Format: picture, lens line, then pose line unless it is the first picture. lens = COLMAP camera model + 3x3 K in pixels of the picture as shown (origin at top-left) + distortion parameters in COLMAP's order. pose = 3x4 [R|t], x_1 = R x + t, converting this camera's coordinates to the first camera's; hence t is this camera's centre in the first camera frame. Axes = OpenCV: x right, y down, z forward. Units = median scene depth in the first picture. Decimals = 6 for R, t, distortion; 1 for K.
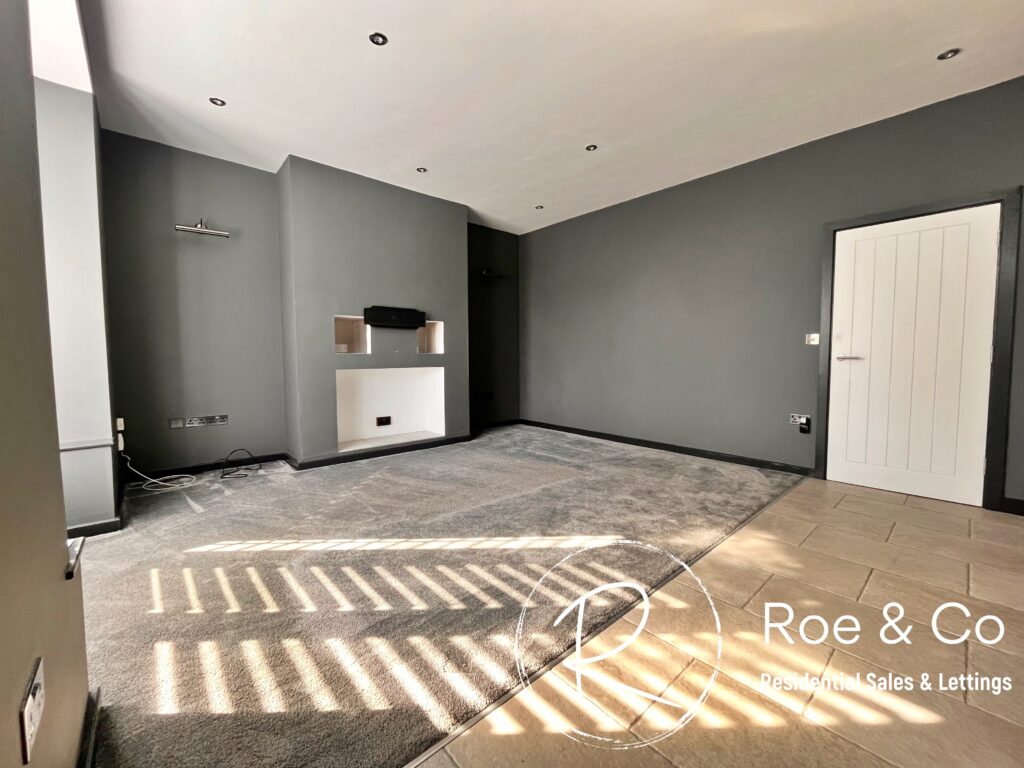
lens RADIAL K [[415.4, 0, 511.3], [0, 415.4, 379.9], [0, 0, 1]] dist [-0.002028, -0.000011]
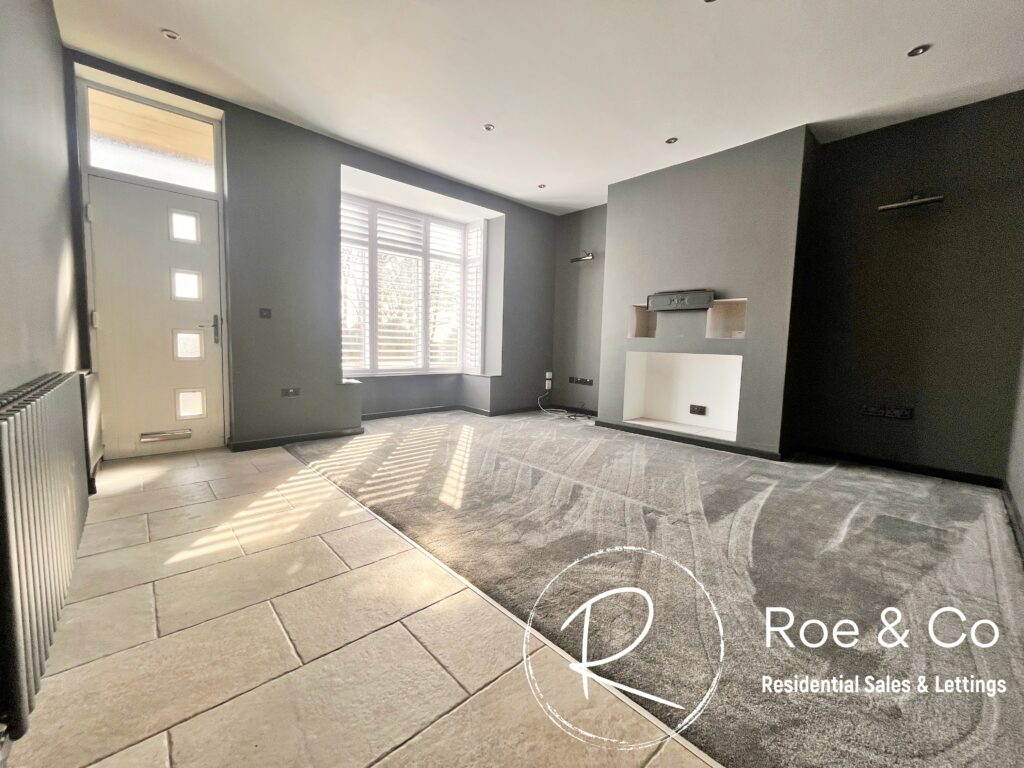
lens RADIAL K [[415.4, 0, 511.3], [0, 415.4, 379.9], [0, 0, 1]] dist [-0.002028, -0.000011]
pose [[0.016027, 0.094308, -0.995414, 0.794795], [-0.085570, 0.992019, 0.092609, -0.026781], [0.996203, 0.083693, 0.023969, 0.685770]]
